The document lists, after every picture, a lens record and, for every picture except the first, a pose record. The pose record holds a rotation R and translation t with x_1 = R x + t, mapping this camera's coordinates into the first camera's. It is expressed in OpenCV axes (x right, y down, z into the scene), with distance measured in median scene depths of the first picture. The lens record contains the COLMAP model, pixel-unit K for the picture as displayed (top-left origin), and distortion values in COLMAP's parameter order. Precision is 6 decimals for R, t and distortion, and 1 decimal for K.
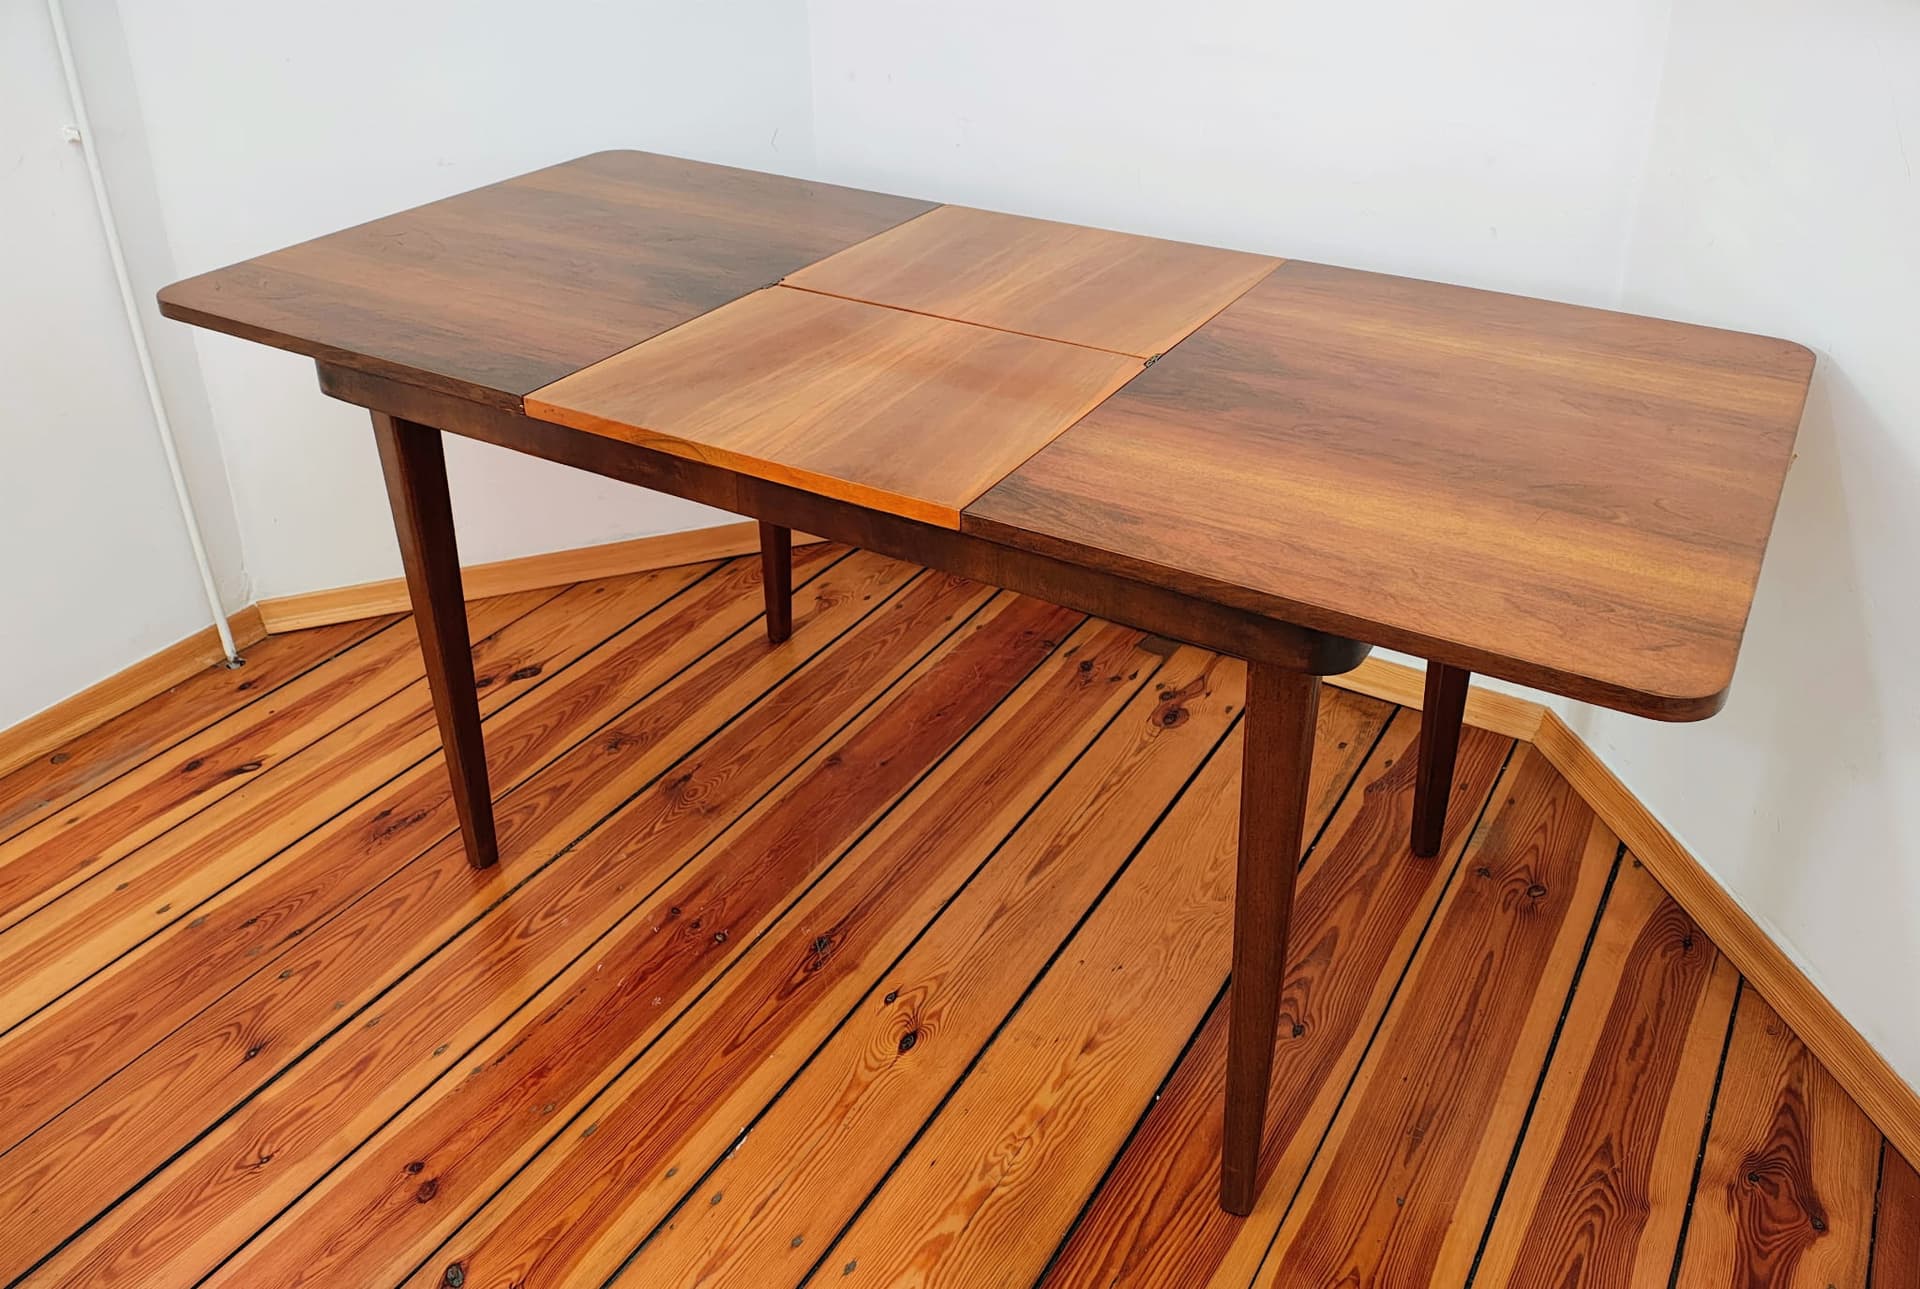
lens RADIAL K [[1588.8, 0, 987.7], [0, 1588.8, 481.0], [0, 0, 1]] dist [0.042235, -0.090466]
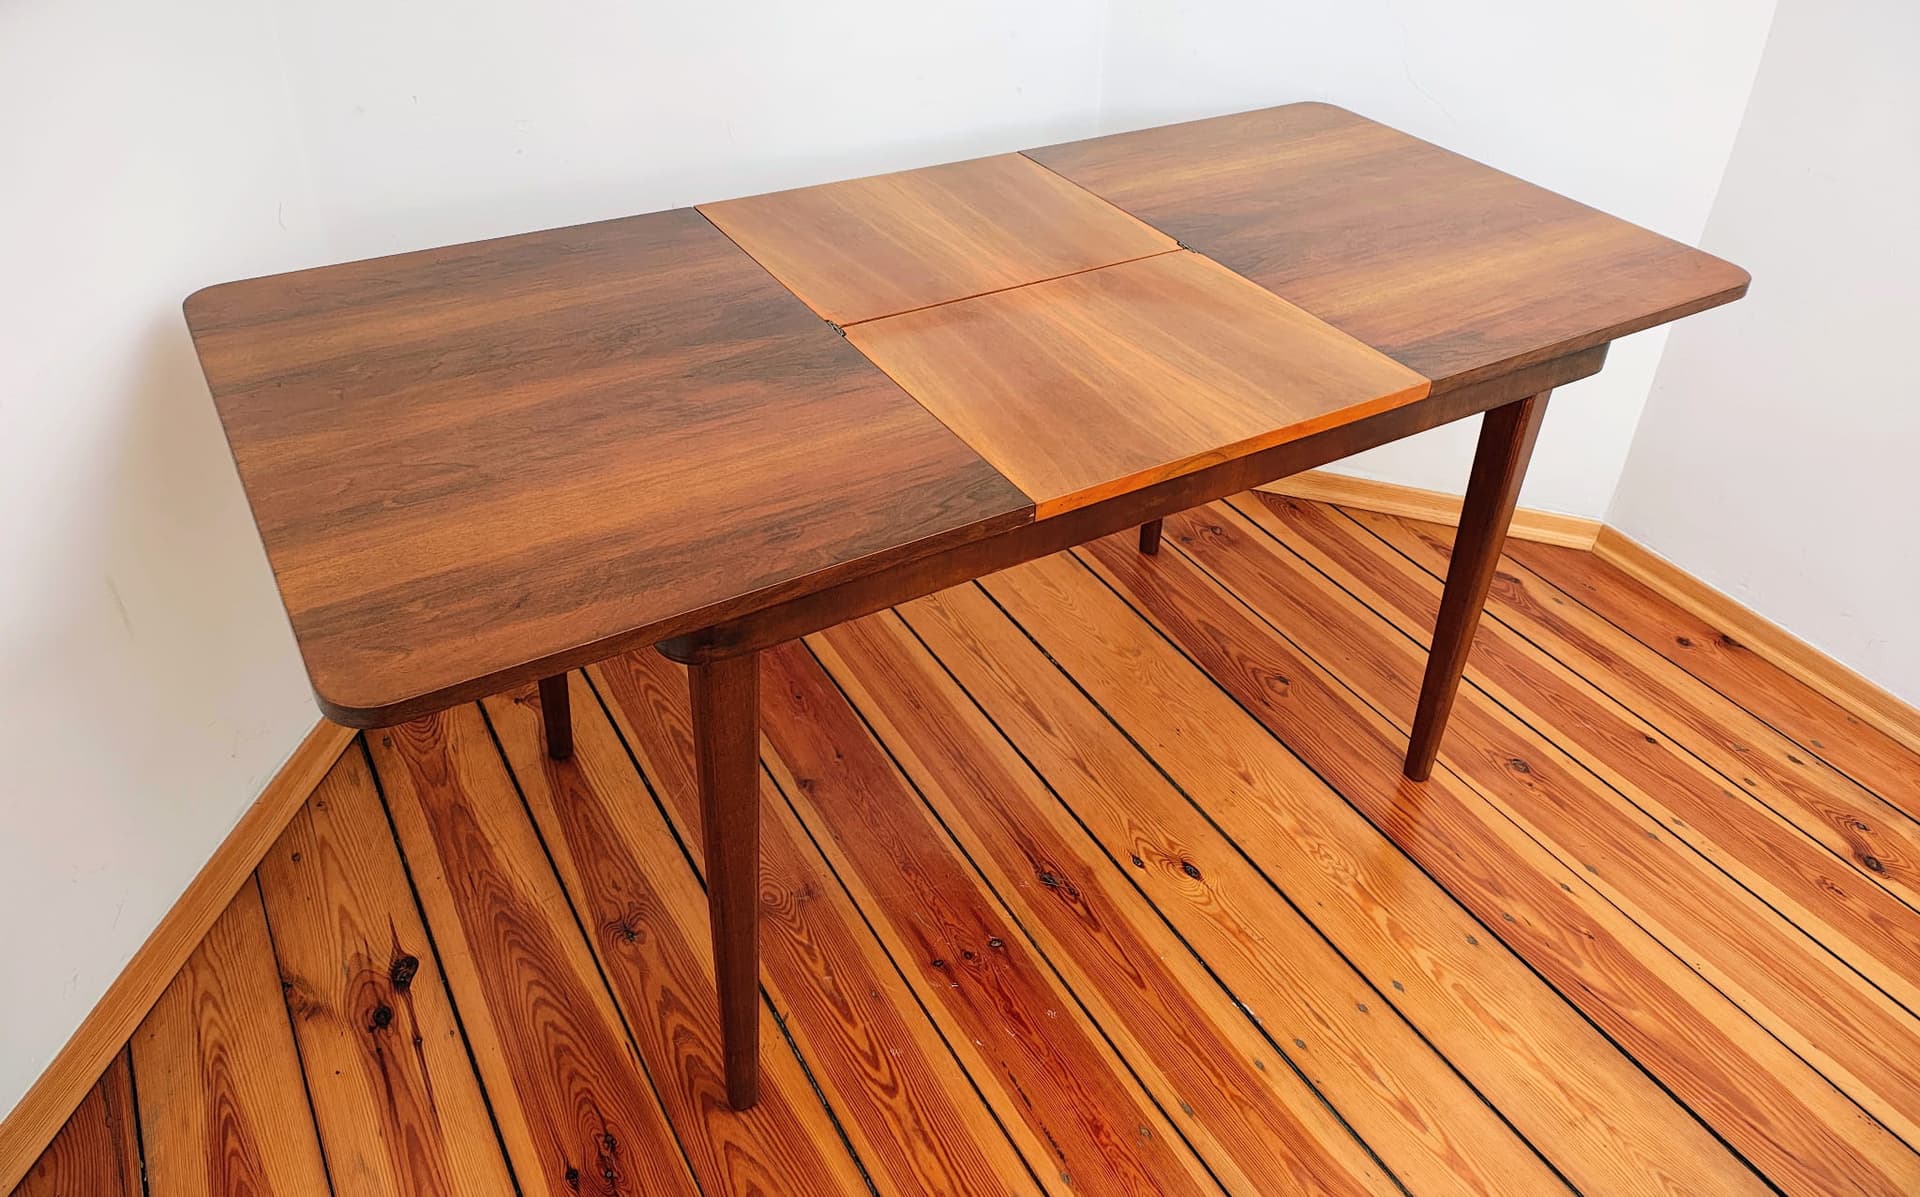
lens RADIAL K [[1448.1, 0, 975.0], [0, 1448.1, 478.6], [0, 0, 1]] dist [0.040886, -0.097162]
pose [[0.470694, -0.448734, 0.759661, -0.741339], [0.346913, 0.885784, 0.308283, -0.265435], [-0.811233, 0.118430, 0.572605, 0.442878]]
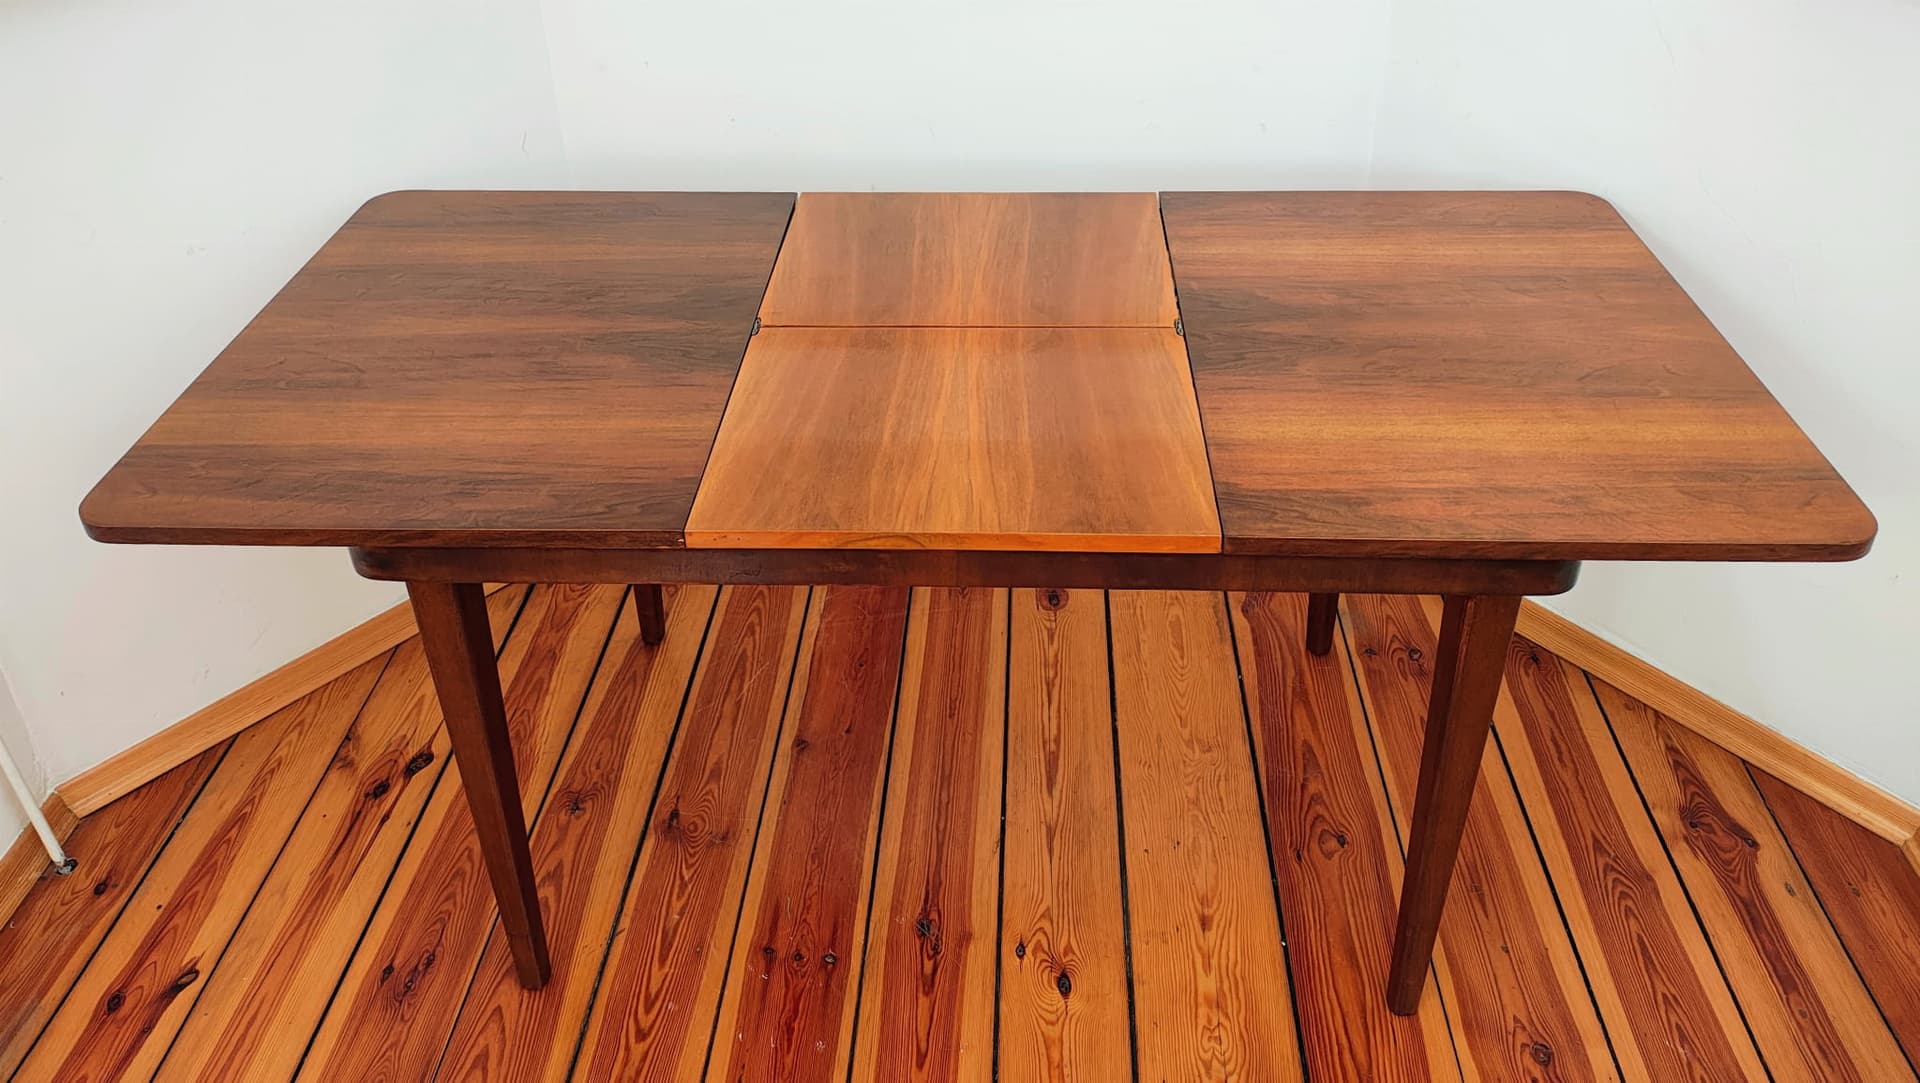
lens RADIAL K [[1488.0, 0, 945.1], [0, 1488.0, 361.1], [0, 0, 1]] dist [0.024844, -0.063402]
pose [[0.888932, -0.245592, 0.386633, -0.374895], [0.220048, 0.969293, 0.109776, -0.171007], [-0.401720, -0.012506, 0.915677, 0.103333]]
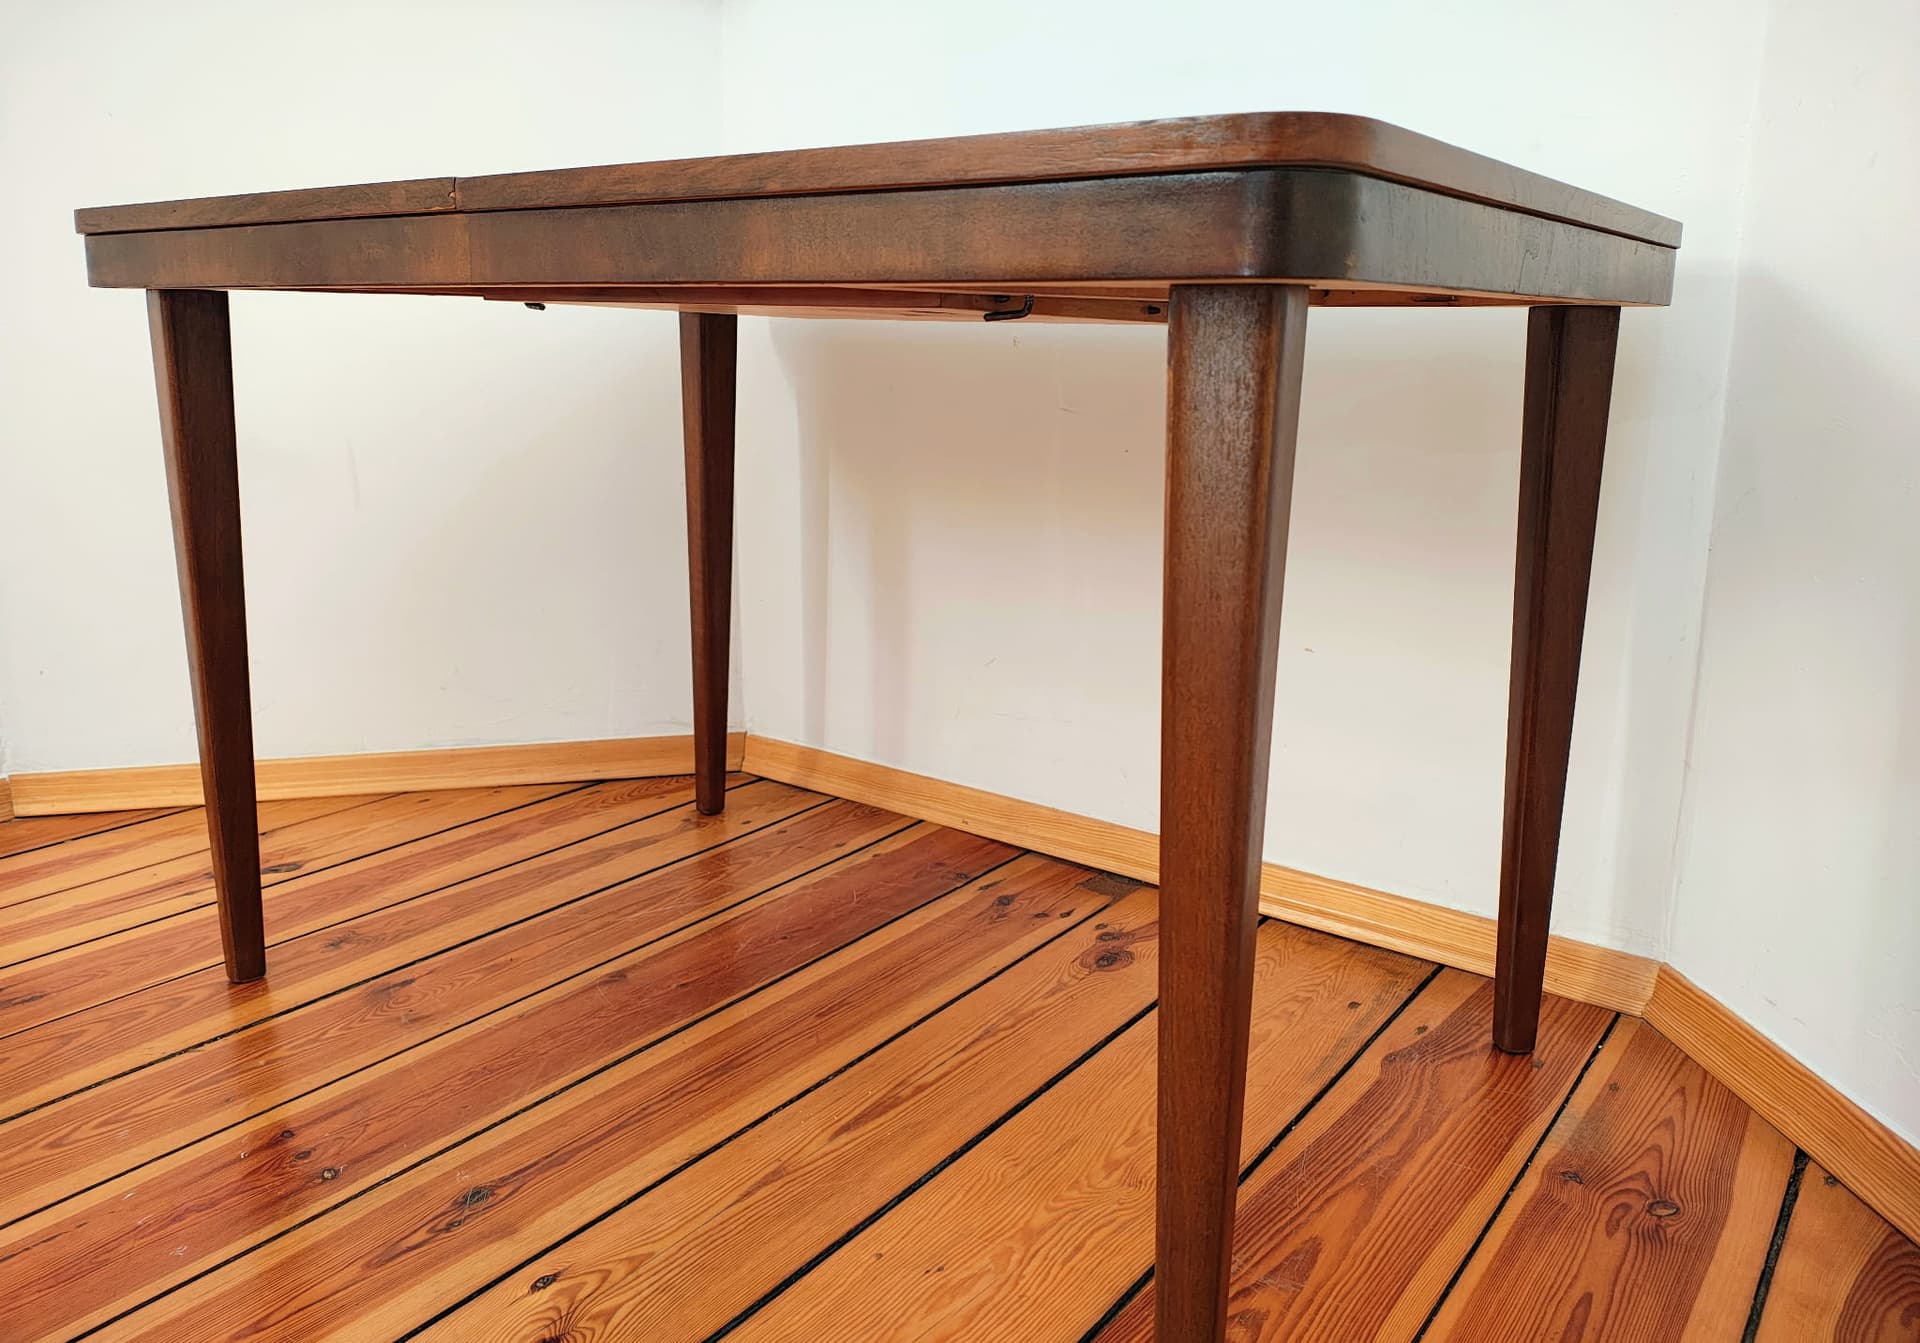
lens RADIAL K [[1440.0, 0, 952.5], [0, 1440.0, 666.4], [0, 0, 1]] dist [-0.015044, -0.013485]
pose [[0.993792, 0.038428, -0.104411, 0.130632], [-0.059903, 0.975631, -0.211084, 0.193187], [0.093755, 0.216028, 0.971875, 0.421756]]
